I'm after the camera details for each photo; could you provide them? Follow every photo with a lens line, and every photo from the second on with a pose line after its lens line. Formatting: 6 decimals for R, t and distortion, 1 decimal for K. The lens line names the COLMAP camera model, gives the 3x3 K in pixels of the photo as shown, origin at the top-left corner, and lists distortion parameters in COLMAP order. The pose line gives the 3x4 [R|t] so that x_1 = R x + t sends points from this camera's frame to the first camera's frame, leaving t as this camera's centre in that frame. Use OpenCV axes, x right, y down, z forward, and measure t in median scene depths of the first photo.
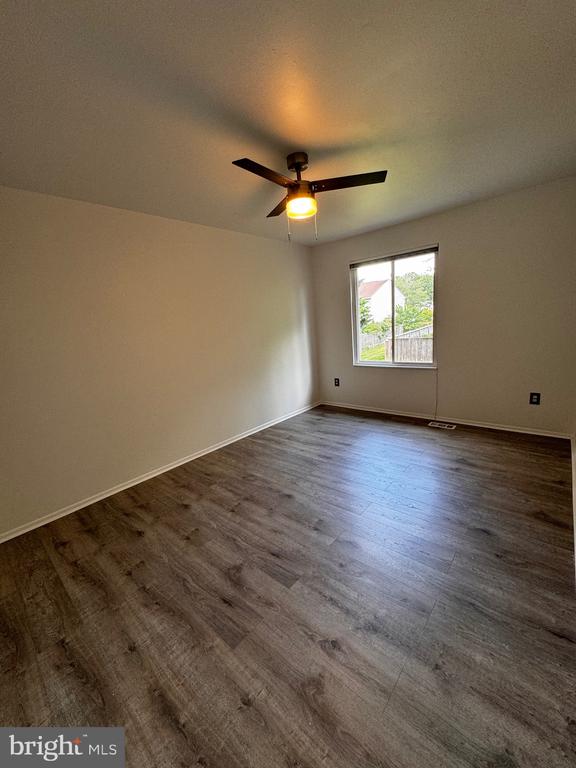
lens RADIAL K [[306.6, 0, 286.9], [0, 306.6, 384.6], [0, 0, 1]] dist [-0.001850, -0.000044]
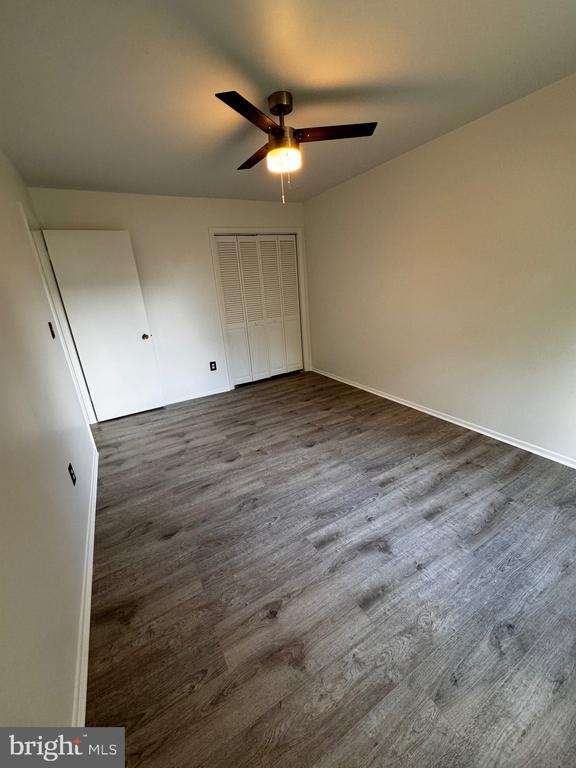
lens RADIAL K [[306.6, 0, 286.9], [0, 306.6, 384.6], [0, 0, 1]] dist [-0.001850, -0.000044]
pose [[-0.319584, 0.404772, -0.856753, 0.871242], [-0.089371, 0.887263, 0.452523, -0.320930], [0.943334, 0.221188, -0.247381, 1.109085]]
